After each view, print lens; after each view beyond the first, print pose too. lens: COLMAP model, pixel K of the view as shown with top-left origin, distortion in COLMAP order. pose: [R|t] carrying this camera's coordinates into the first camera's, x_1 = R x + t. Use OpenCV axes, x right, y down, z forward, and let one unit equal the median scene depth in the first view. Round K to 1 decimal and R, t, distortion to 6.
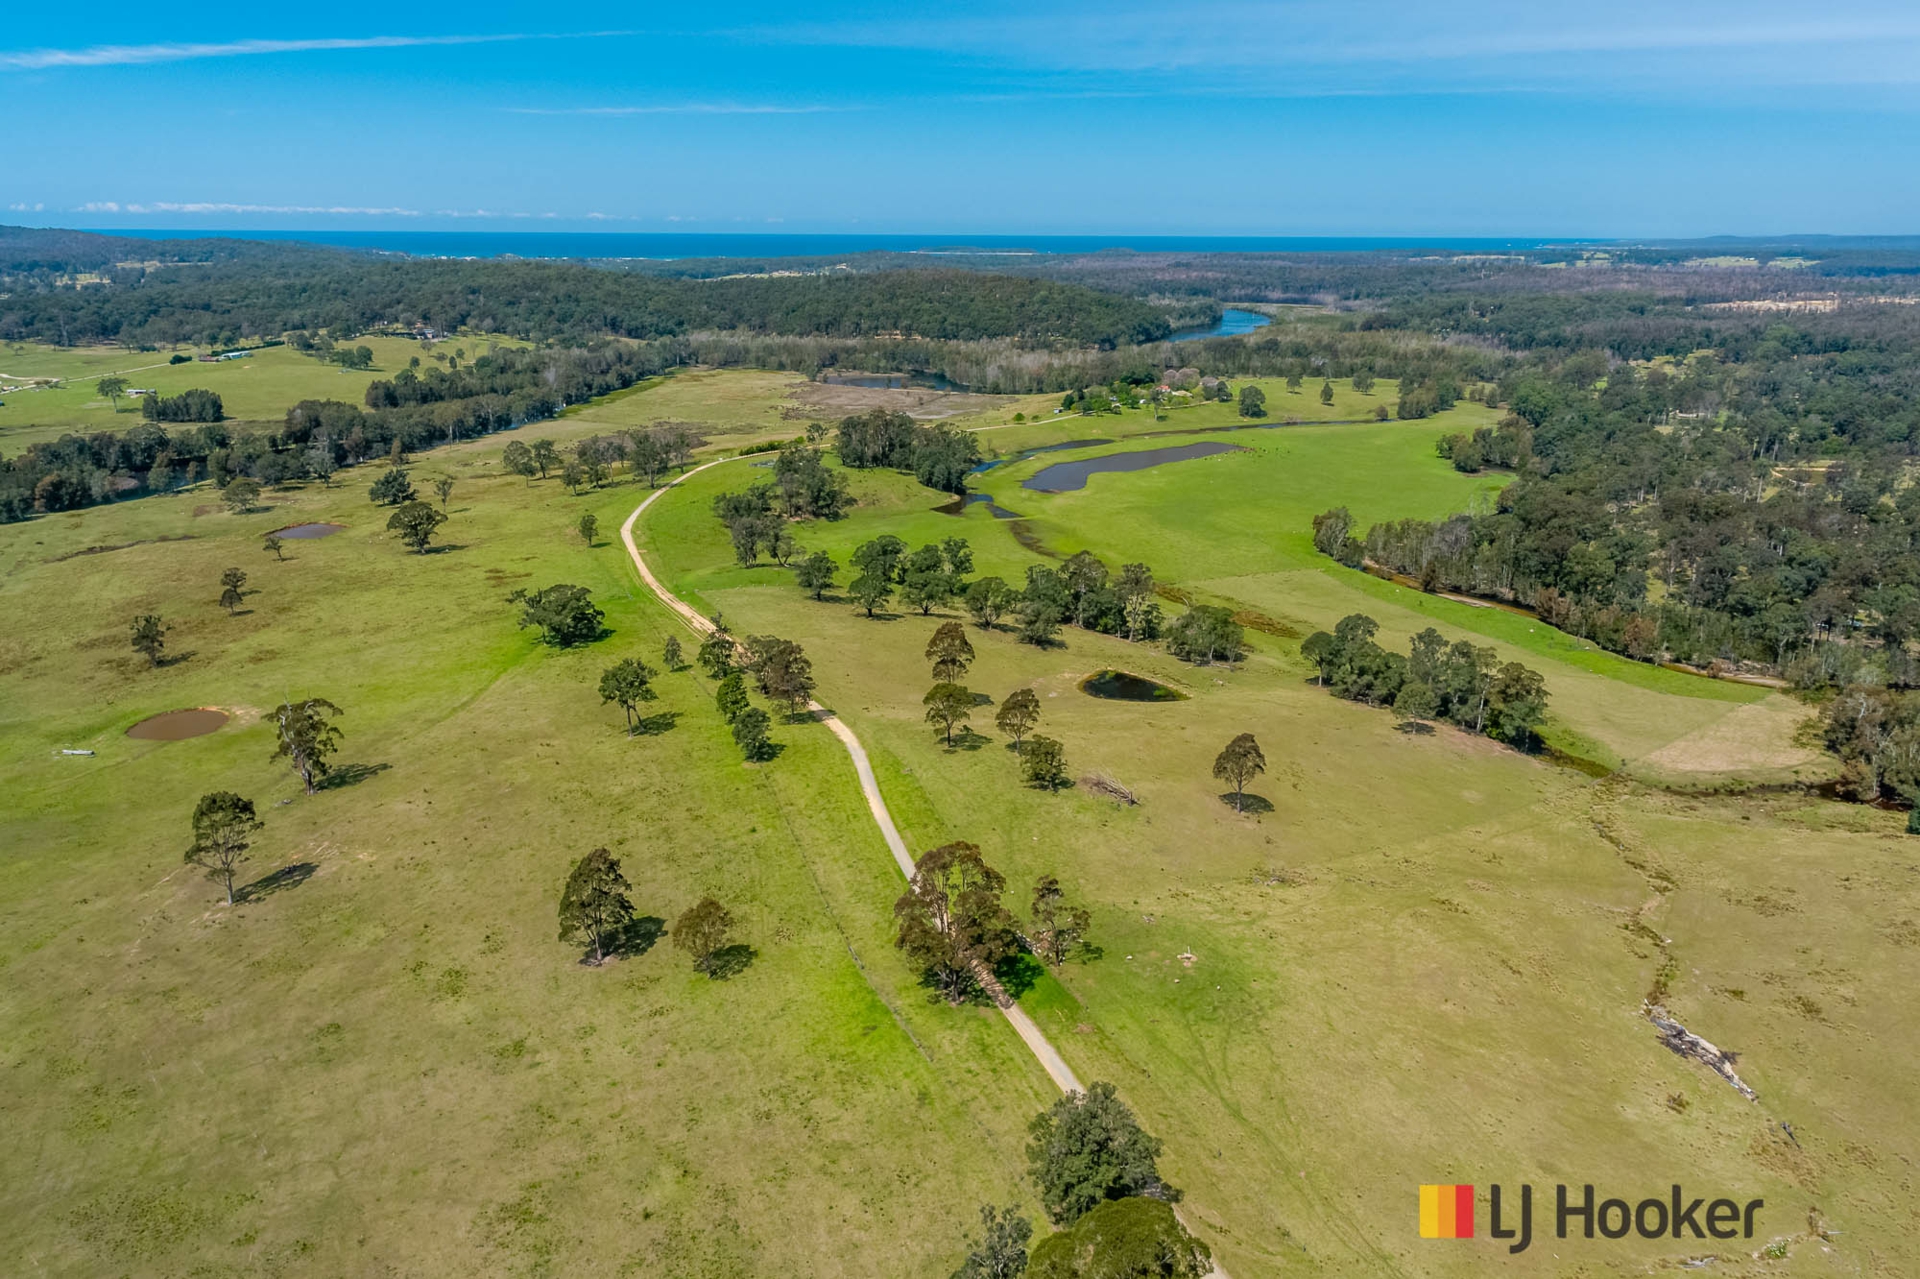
lens RADIAL K [[1332.5, 0, 954.8], [0, 1332.5, 647.8], [0, 0, 1]] dist [0.002925, 0.004666]
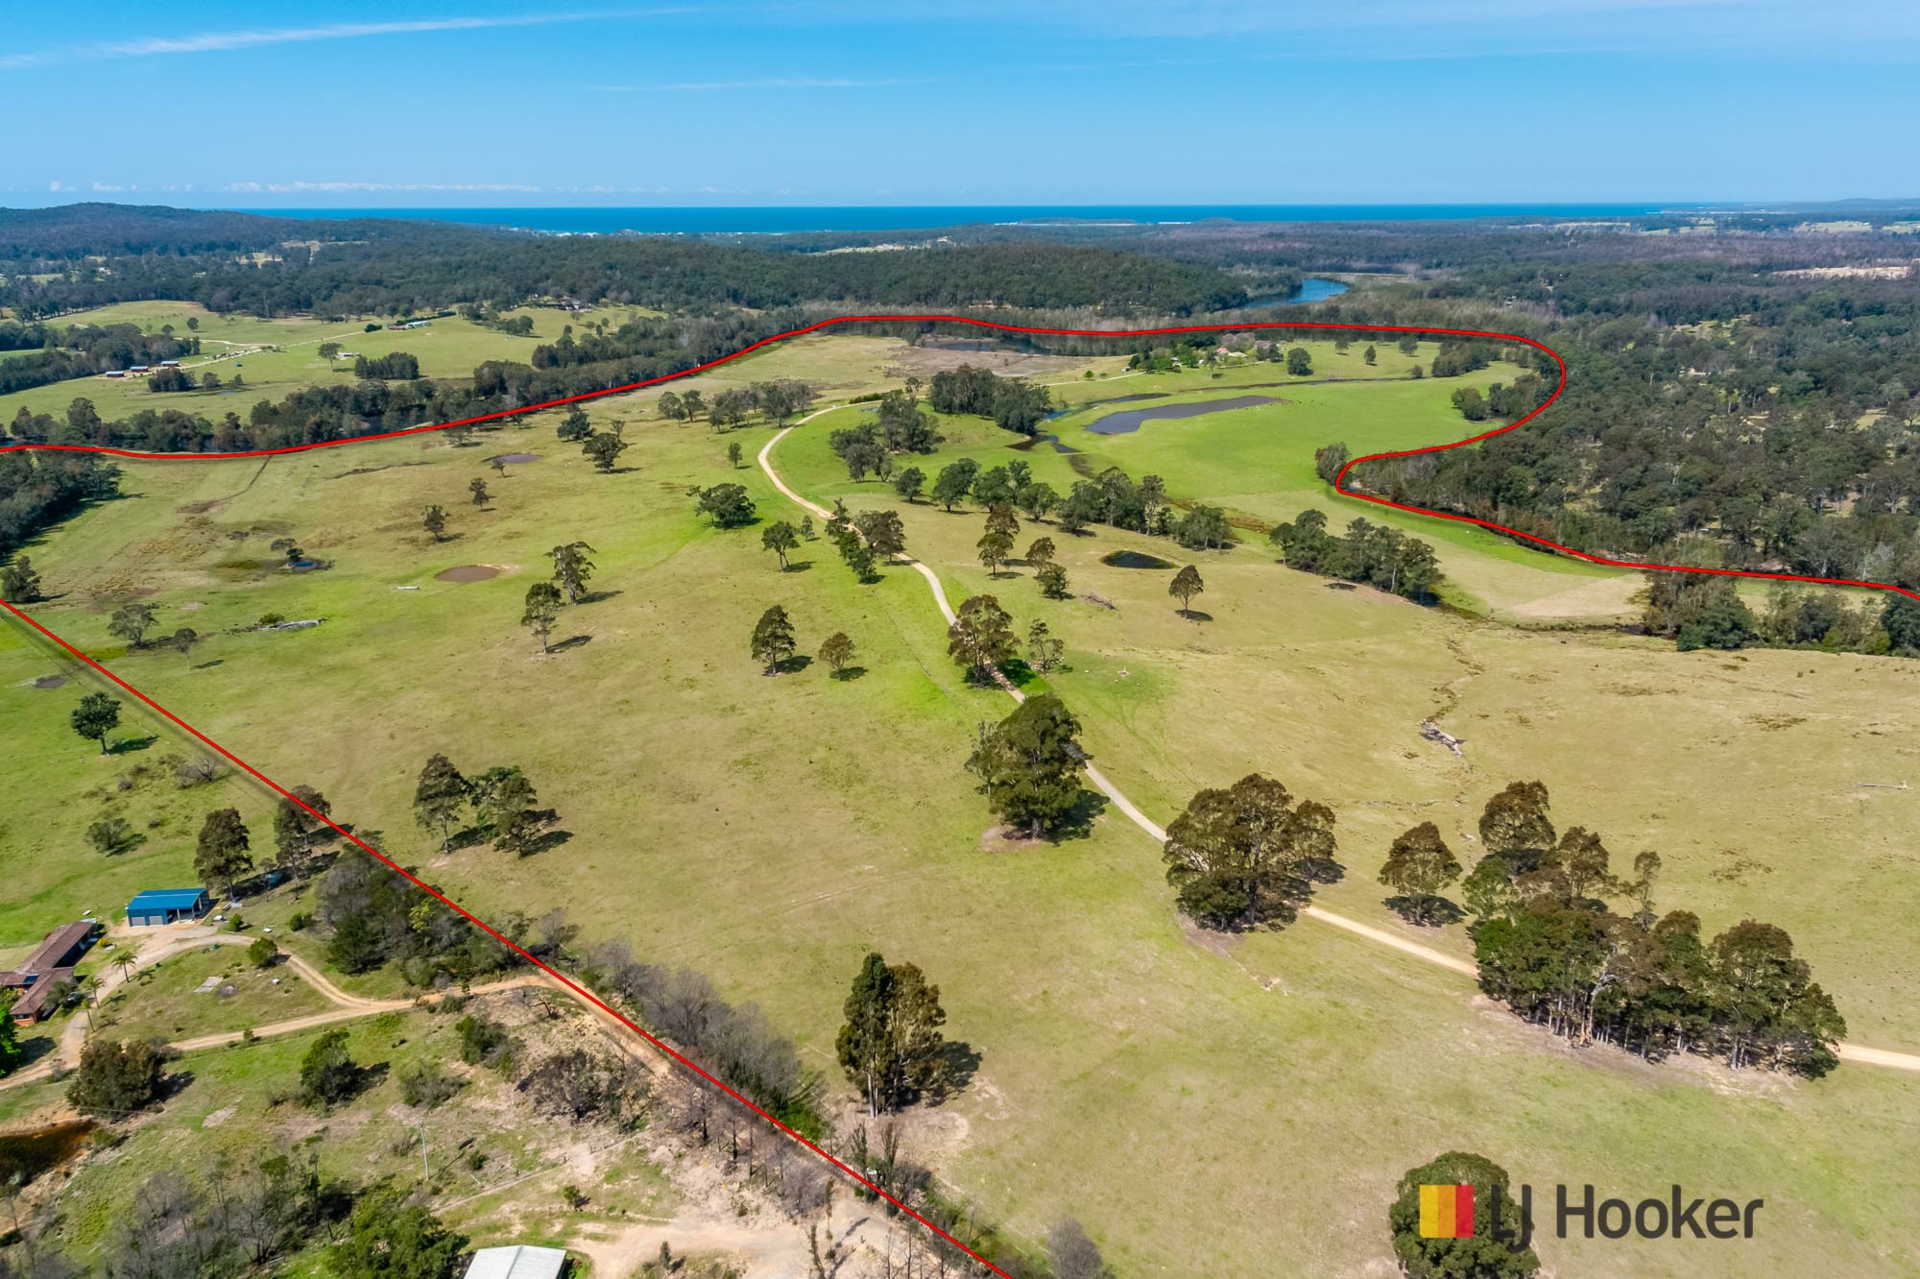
lens RADIAL K [[1332.5, 0, 957.4], [0, 1332.5, 620.5], [0, 0, 1]] dist [0.002925, 0.004666]
pose [[0.997341, 0.012466, -0.071809, 0.025806], [-0.012361, 0.999922, 0.001909, 0.049988], [0.071827, -0.001016, 0.997417, -0.203656]]
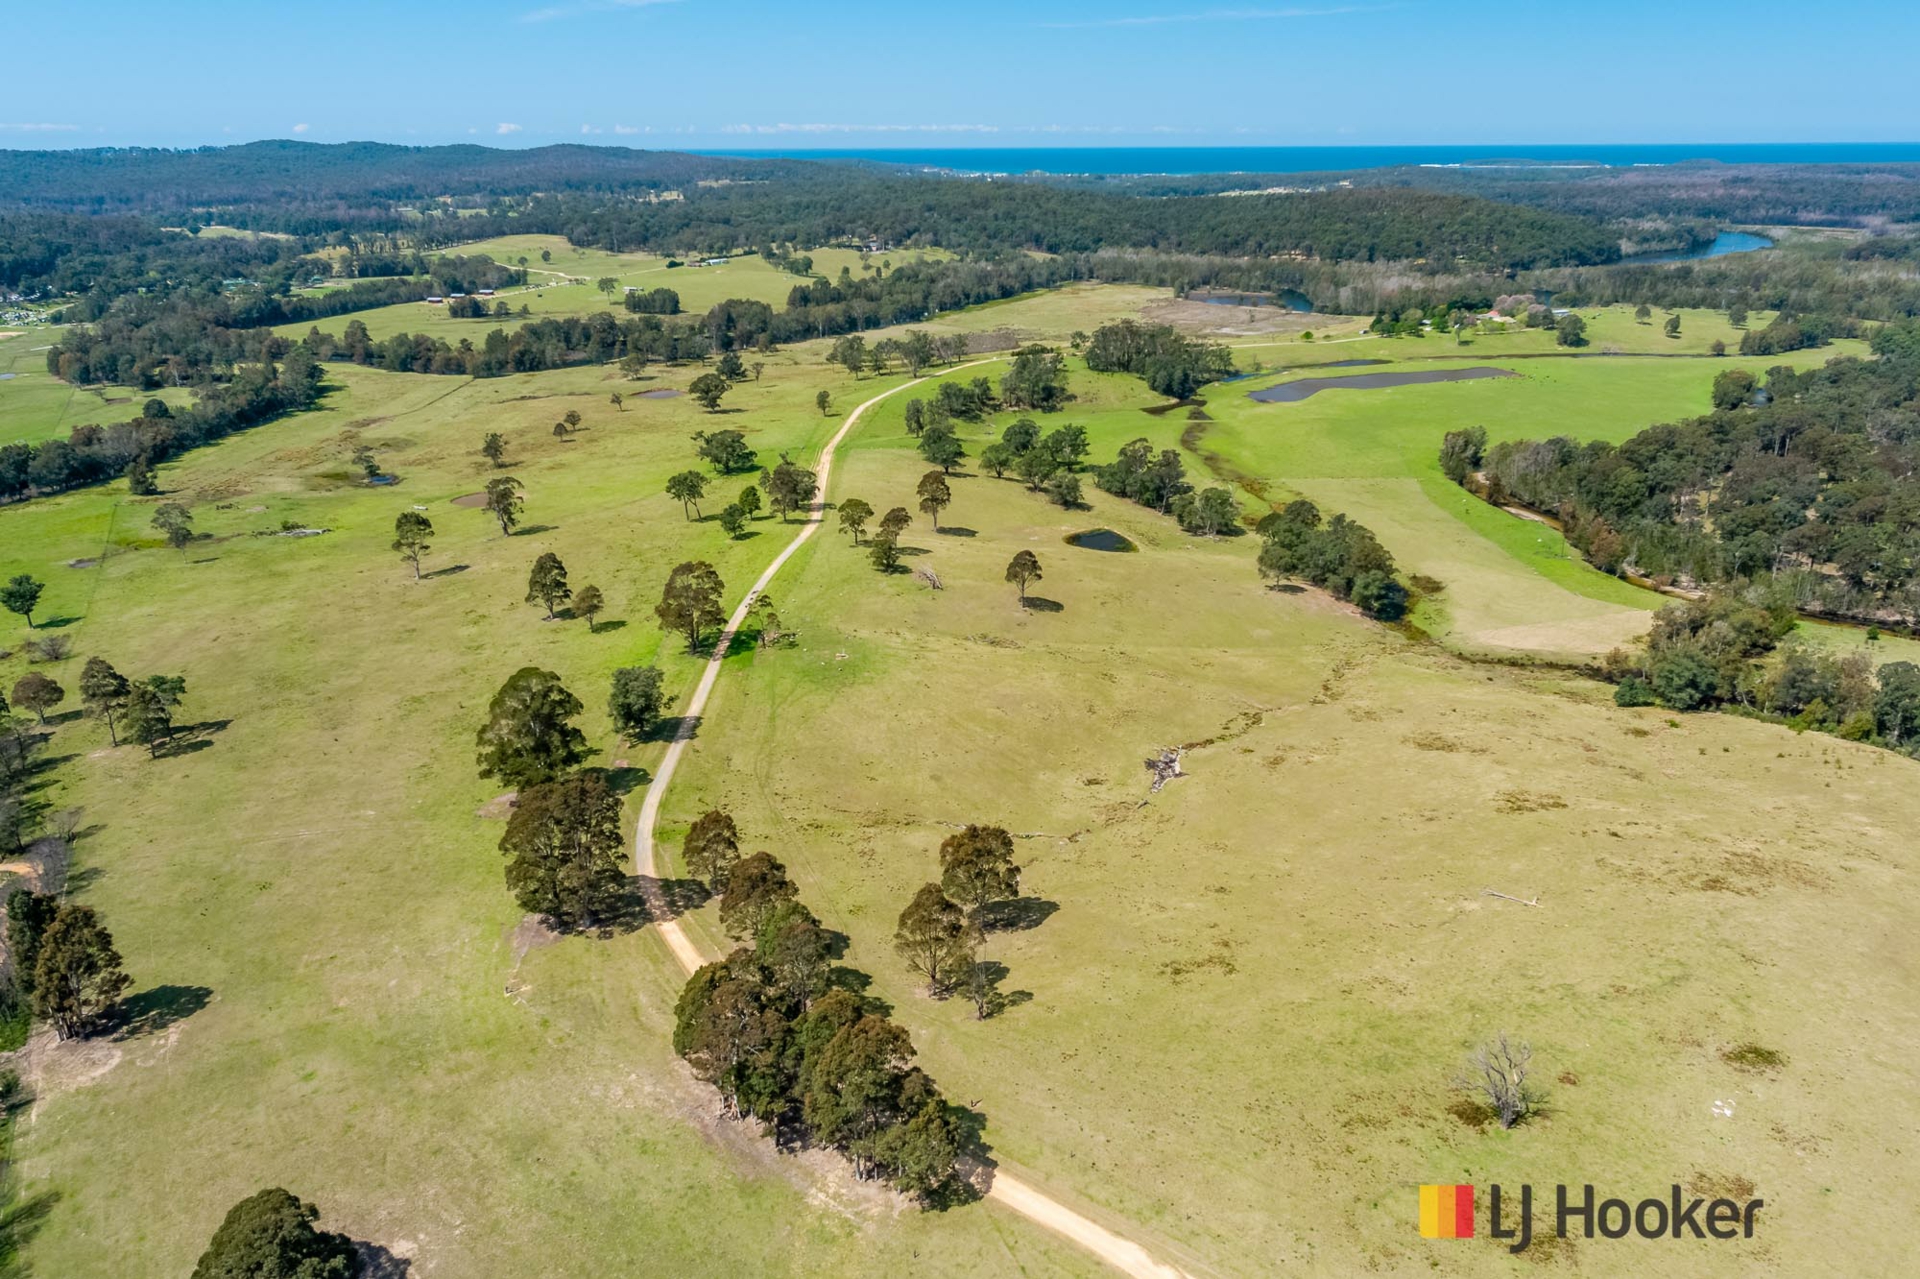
lens RADIAL K [[1332.5, 0, 963.5], [0, 1332.5, 648.7], [0, 0, 1]] dist [0.002925, 0.004666]
pose [[0.925603, 0.124629, -0.357389, 0.263544], [-0.103222, 0.991560, 0.078441, 0.025439], [0.364149, -0.035715, 0.930656, -0.128050]]
